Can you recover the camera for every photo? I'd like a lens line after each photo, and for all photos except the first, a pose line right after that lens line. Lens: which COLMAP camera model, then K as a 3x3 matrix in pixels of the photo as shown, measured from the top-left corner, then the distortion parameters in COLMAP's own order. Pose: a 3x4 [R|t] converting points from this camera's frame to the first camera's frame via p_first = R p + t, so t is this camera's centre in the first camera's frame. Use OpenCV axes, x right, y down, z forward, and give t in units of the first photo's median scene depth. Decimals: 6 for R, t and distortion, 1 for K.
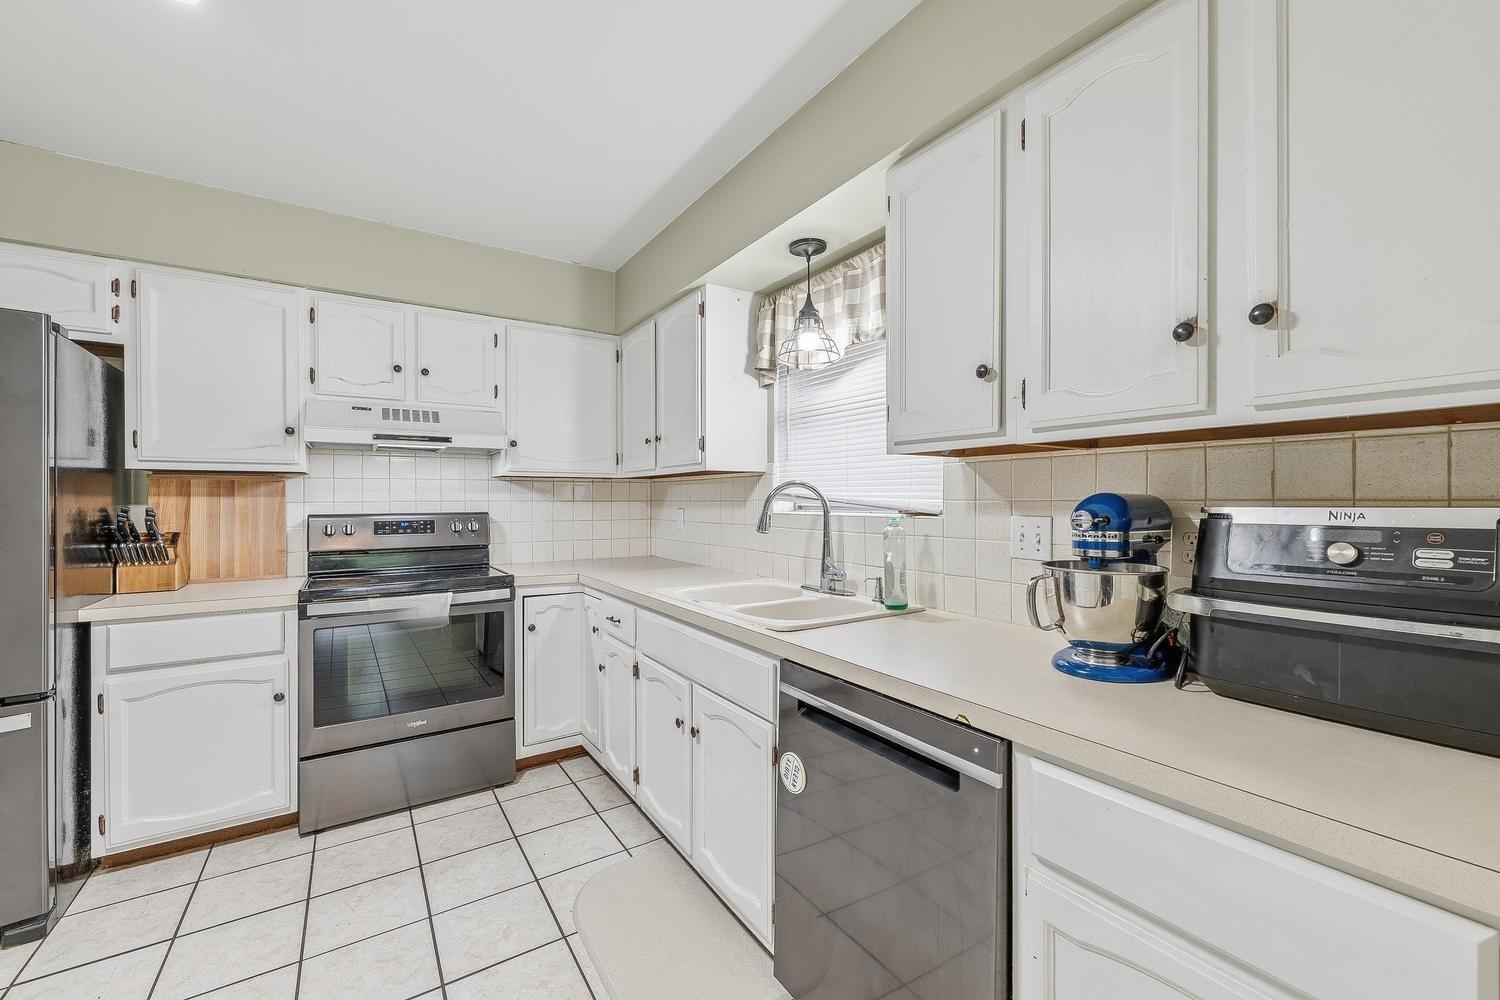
lens RADIAL K [[601.1, 0, 748.9], [0, 601.1, 502.0], [0, 0, 1]] dist [-0.001649, -0.000938]
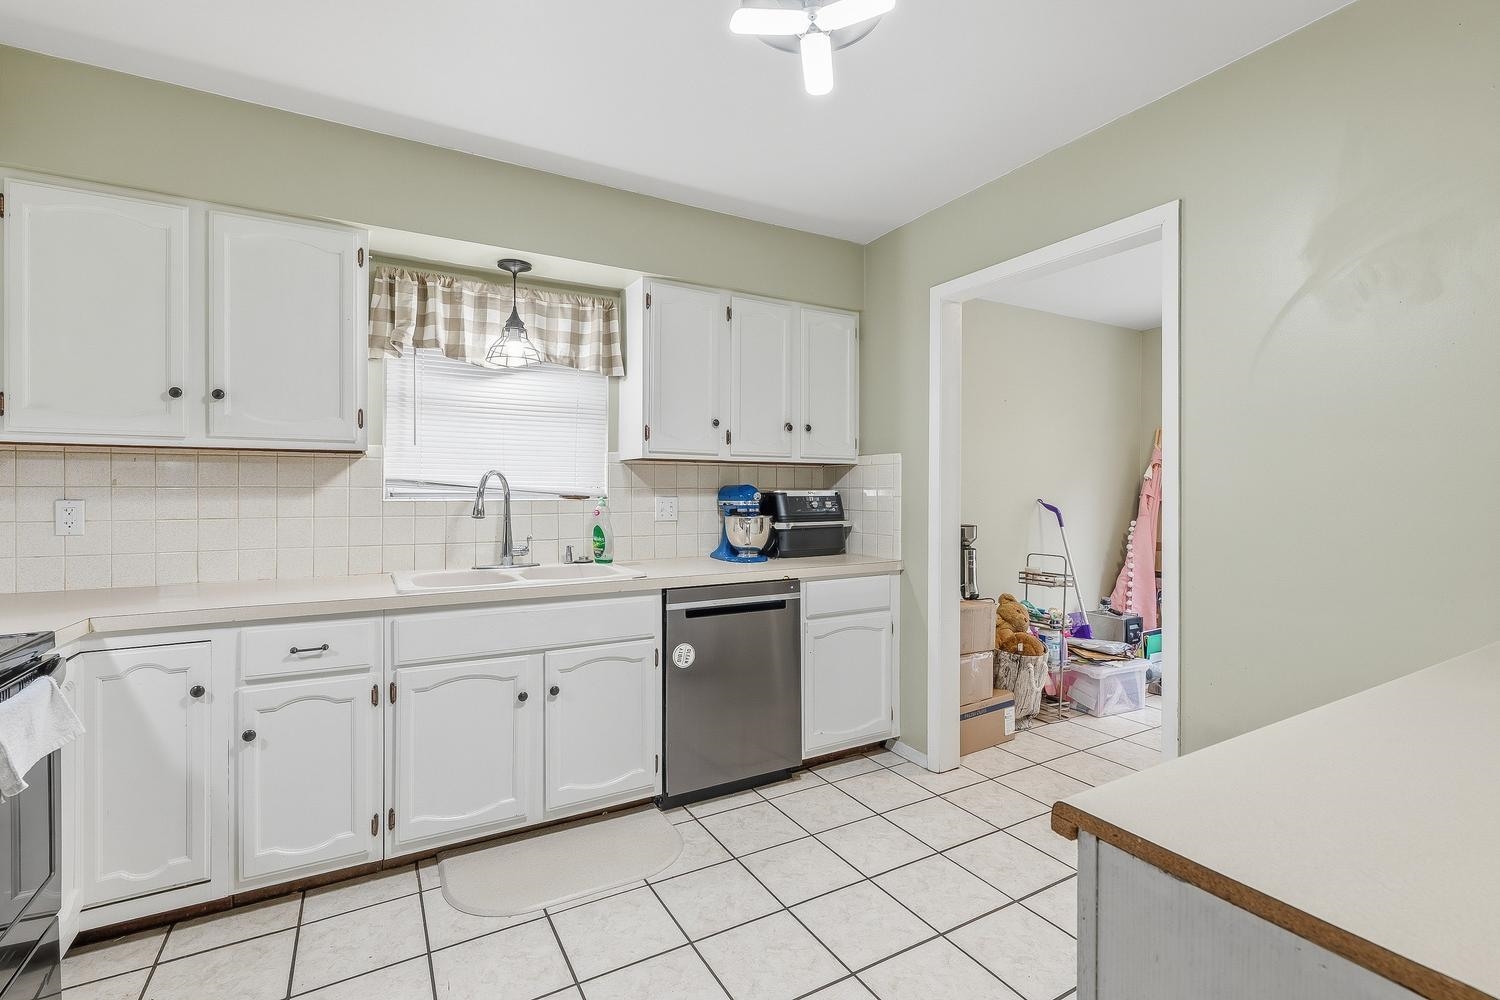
lens RADIAL K [[639.5, 0, 756.3], [0, 639.5, 492.5], [0, 0, 1]] dist [0.000354, 0.000303]
pose [[0.079461, -0.002710, 0.996834, -1.129969], [0.002193, 0.999994, 0.002544, 0.005755], [-0.996836, 0.001984, 0.079467, 0.466092]]
